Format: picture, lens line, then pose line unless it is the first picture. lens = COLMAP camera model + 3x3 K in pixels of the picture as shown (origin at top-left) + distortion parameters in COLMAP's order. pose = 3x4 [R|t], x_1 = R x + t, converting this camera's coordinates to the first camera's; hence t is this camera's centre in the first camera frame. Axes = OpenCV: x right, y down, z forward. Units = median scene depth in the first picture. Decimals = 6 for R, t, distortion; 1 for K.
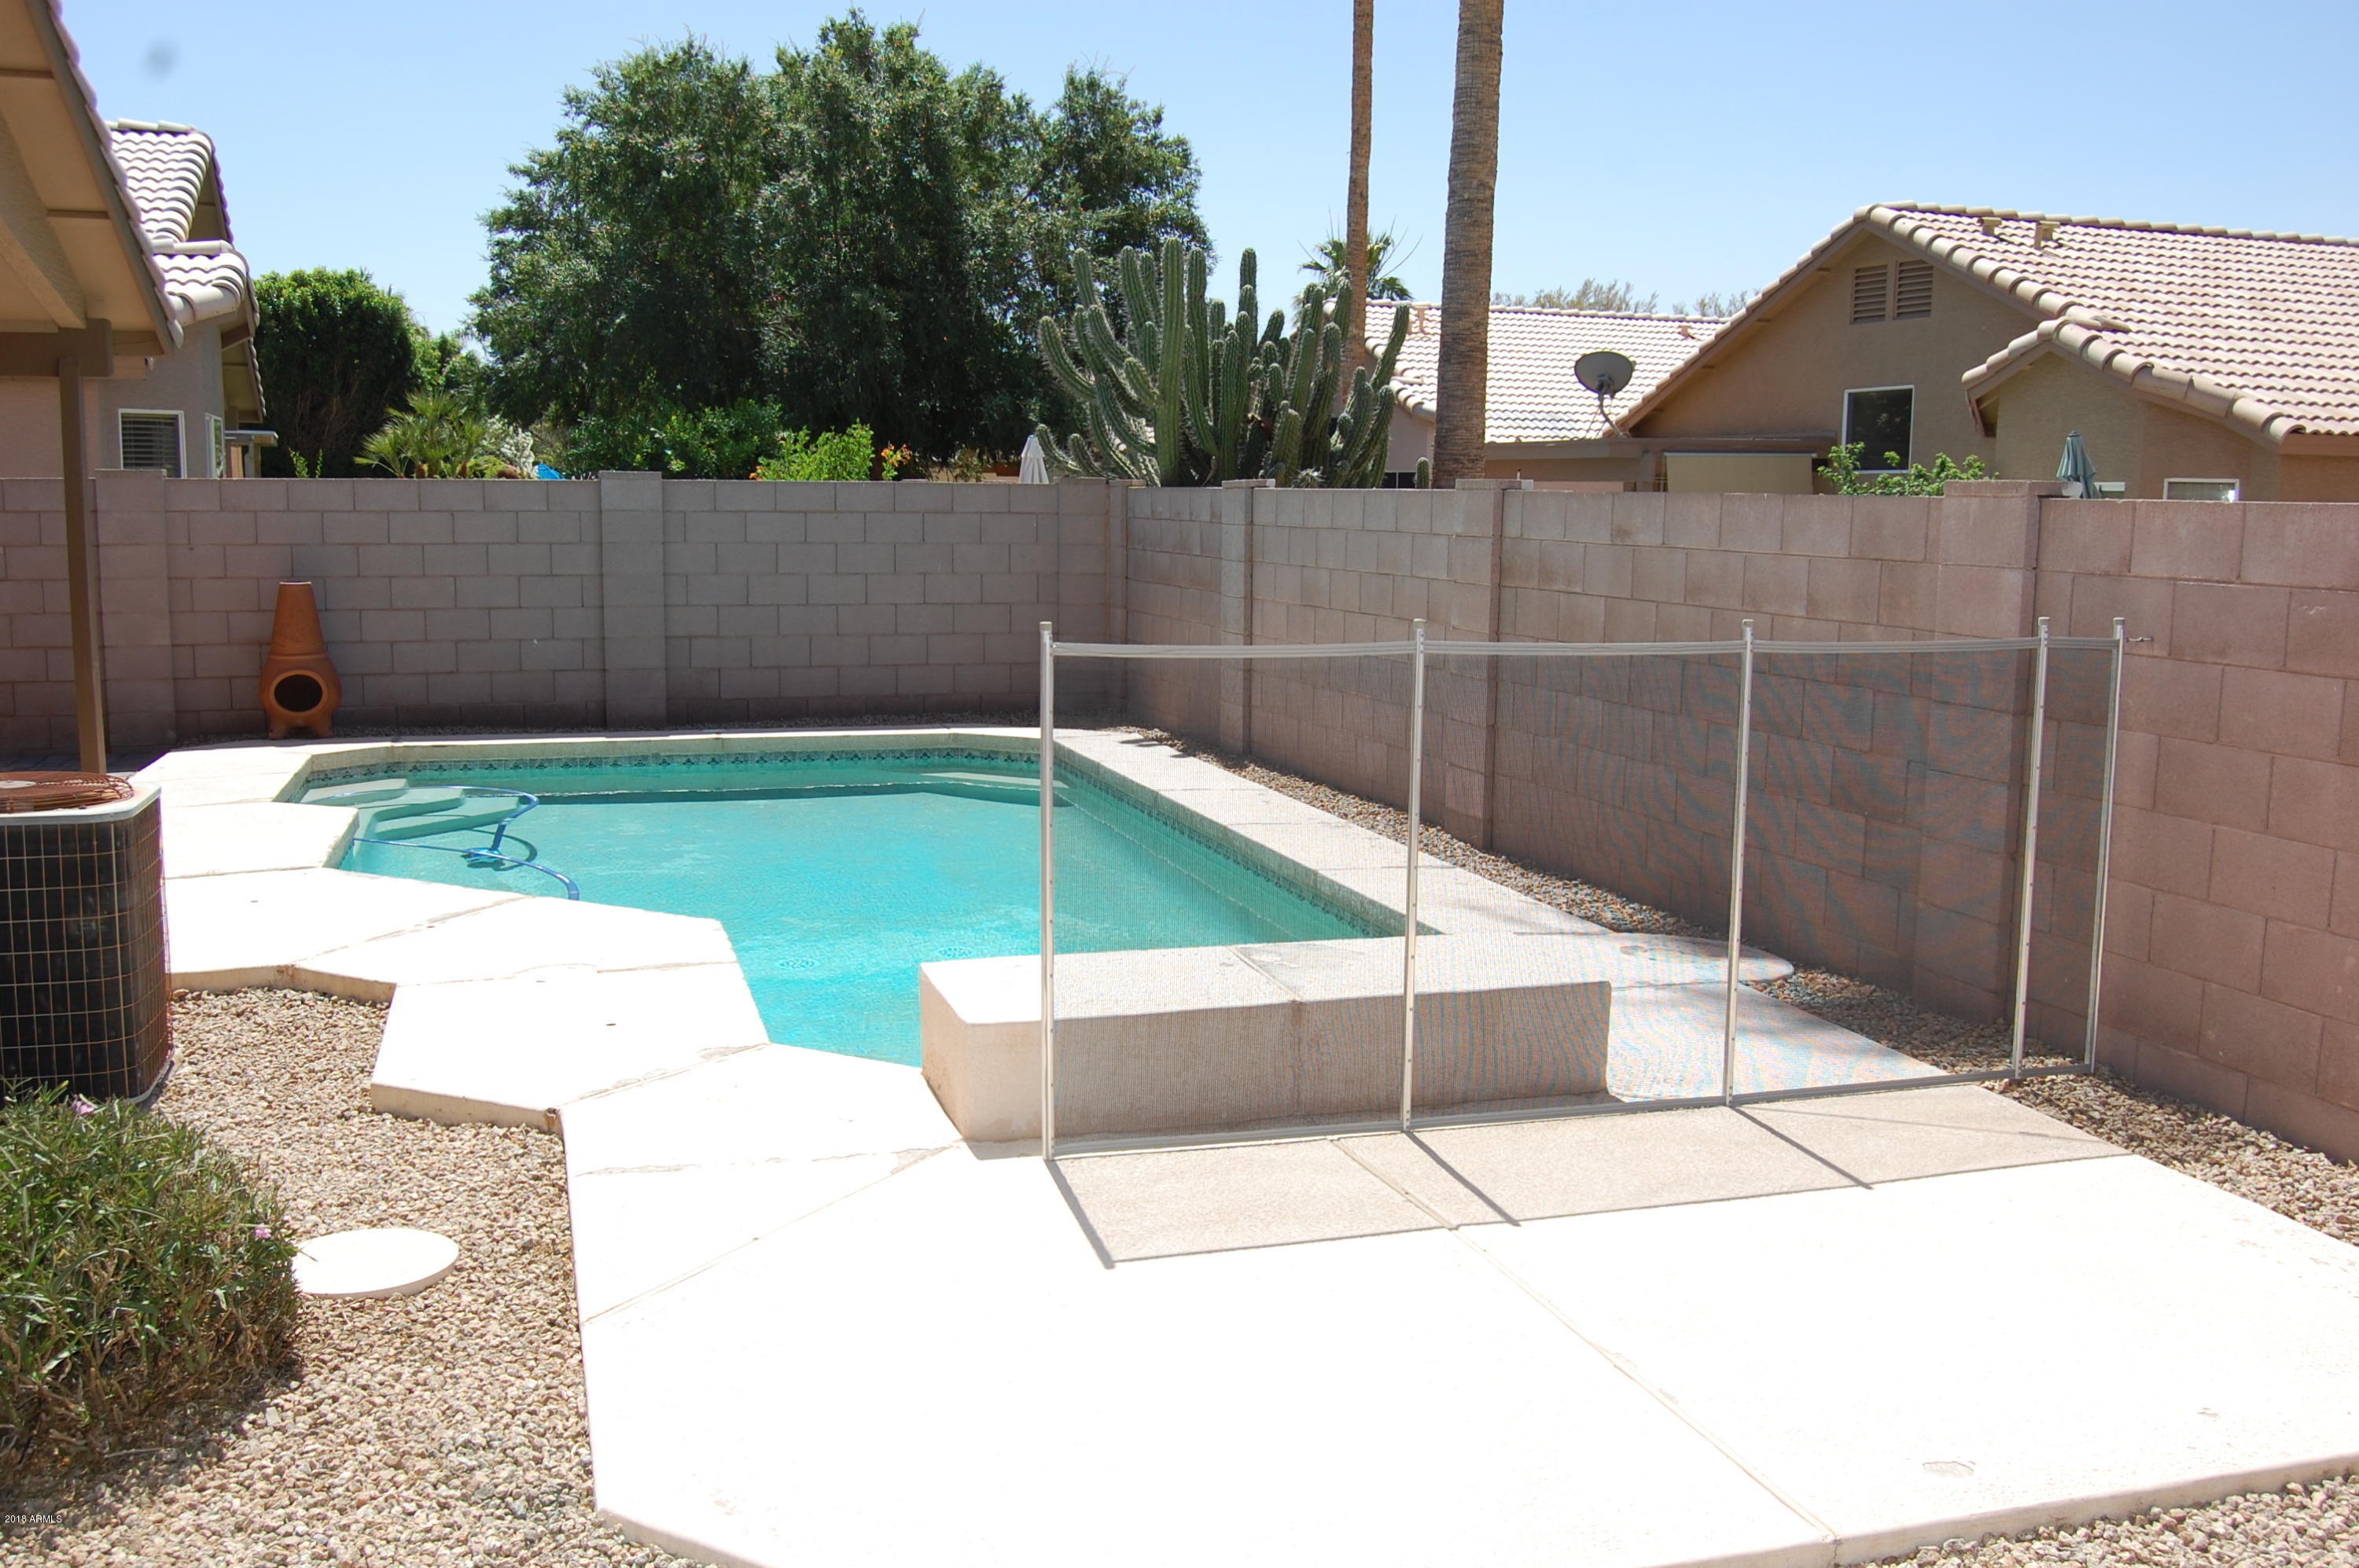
lens RADIAL K [[2142.0, 0, 1179.5], [0, 2142.0, 784.0], [0, 0, 1]] dist [-0.077810, 0.028159]
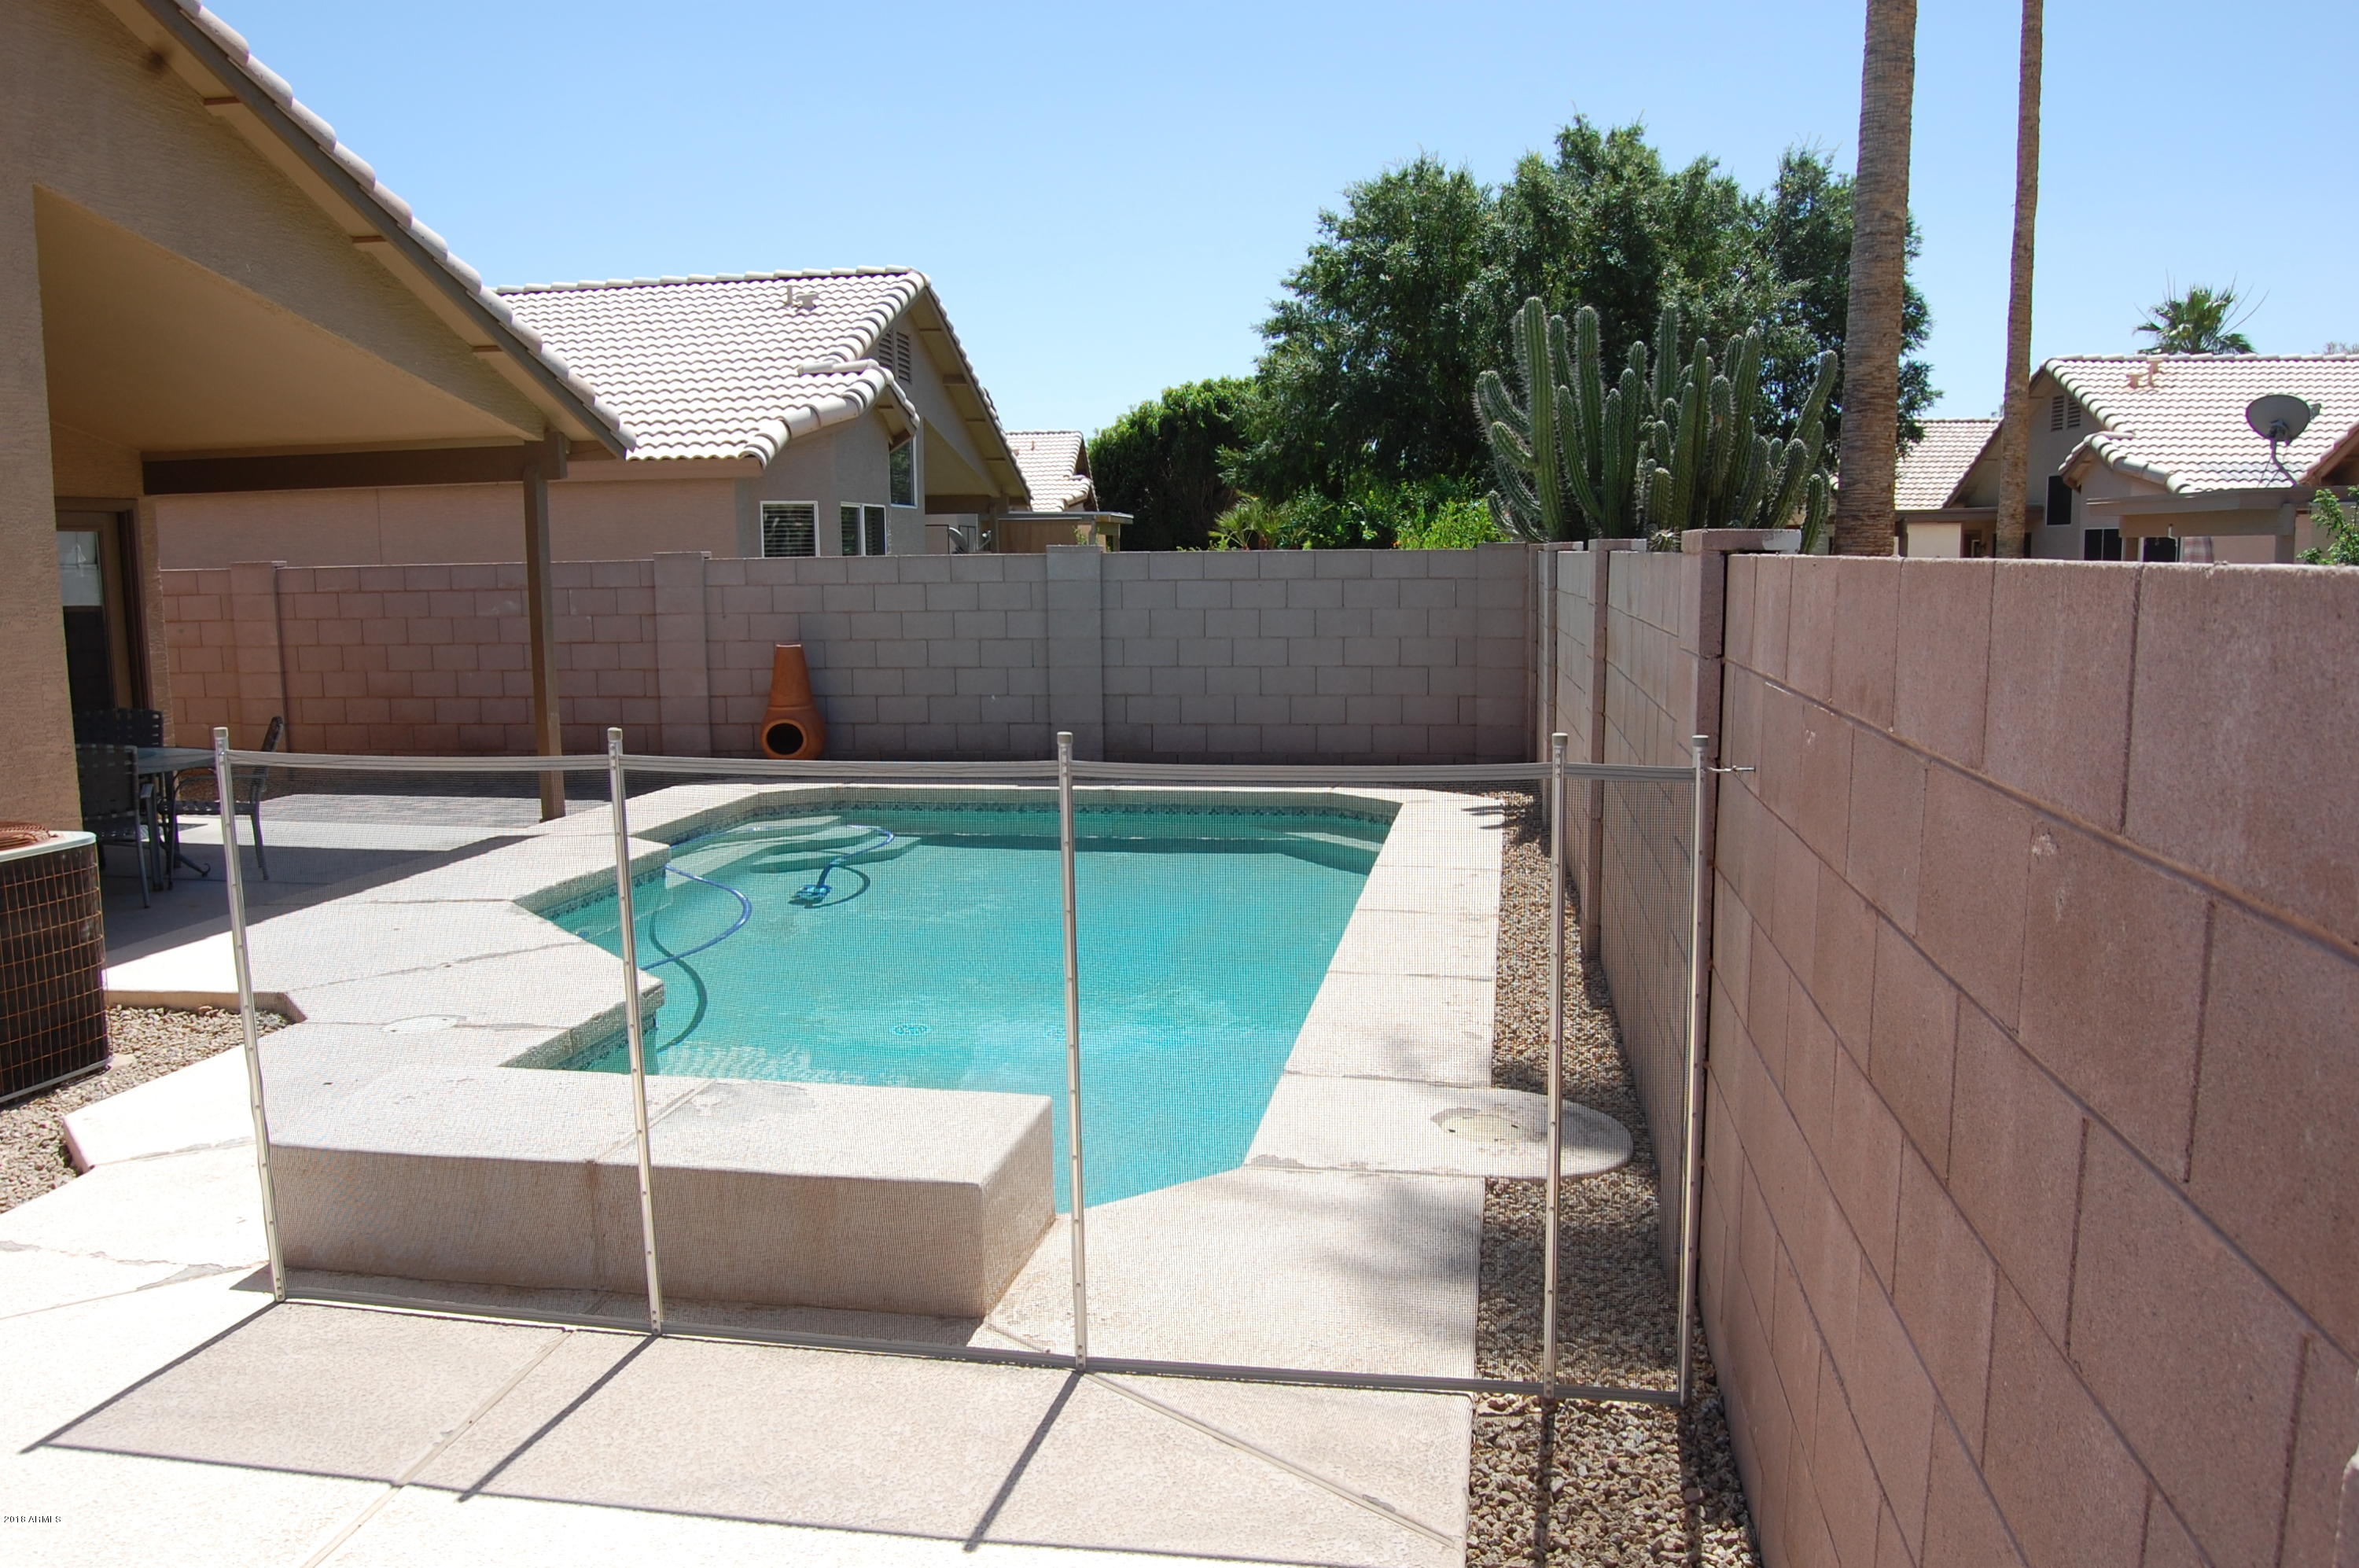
lens RADIAL K [[1842.1, 0, 1178.4], [0, 1842.1, 808.6], [0, 0, 1]] dist [-0.097972, 0.039912]
pose [[0.892949, 0.041048, -0.448283, 0.221934], [-0.040209, 0.999126, 0.011394, -0.022451], [0.448359, 0.007851, 0.893819, 0.166892]]
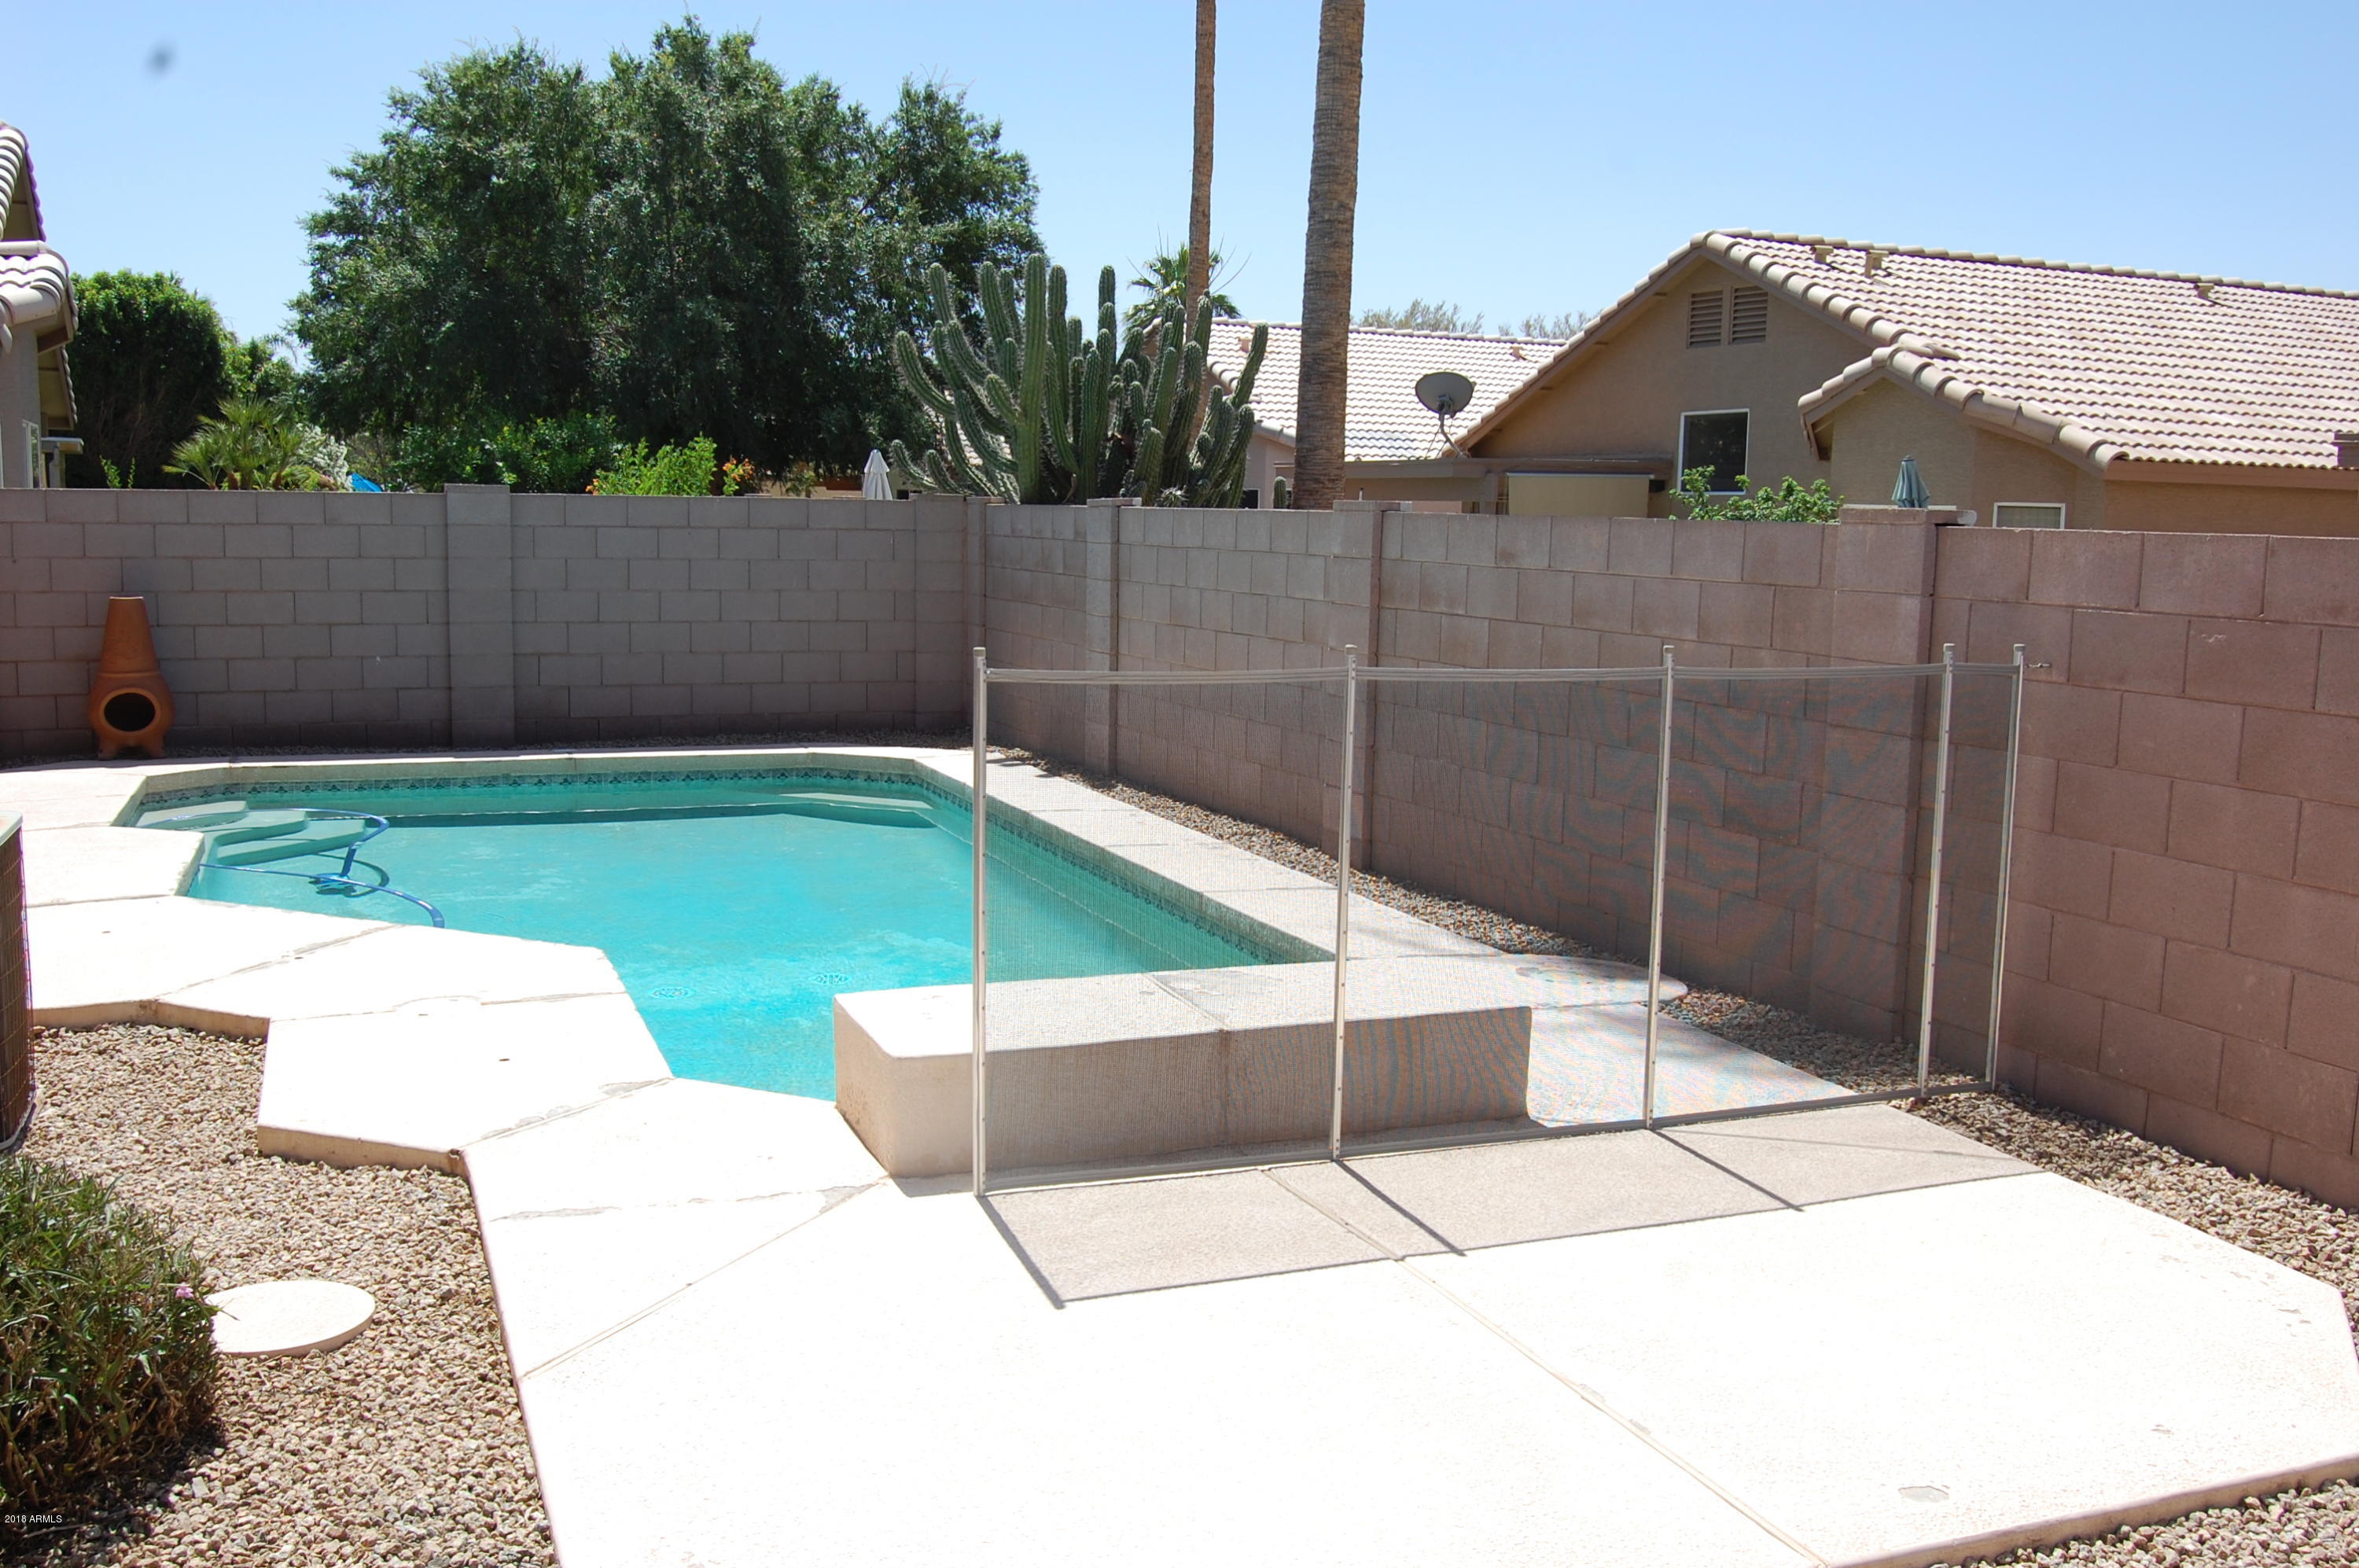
lens RADIAL K [[2142.0, 0, 1179.5], [0, 2142.0, 784.0], [0, 0, 1]] dist [-0.077810, 0.028159]
pose [[0.996584, -0.002107, 0.082562, -0.017693], [0.002682, 0.999973, -0.006851, -0.002087], [-0.082545, 0.007049, 0.996562, 0.005392]]
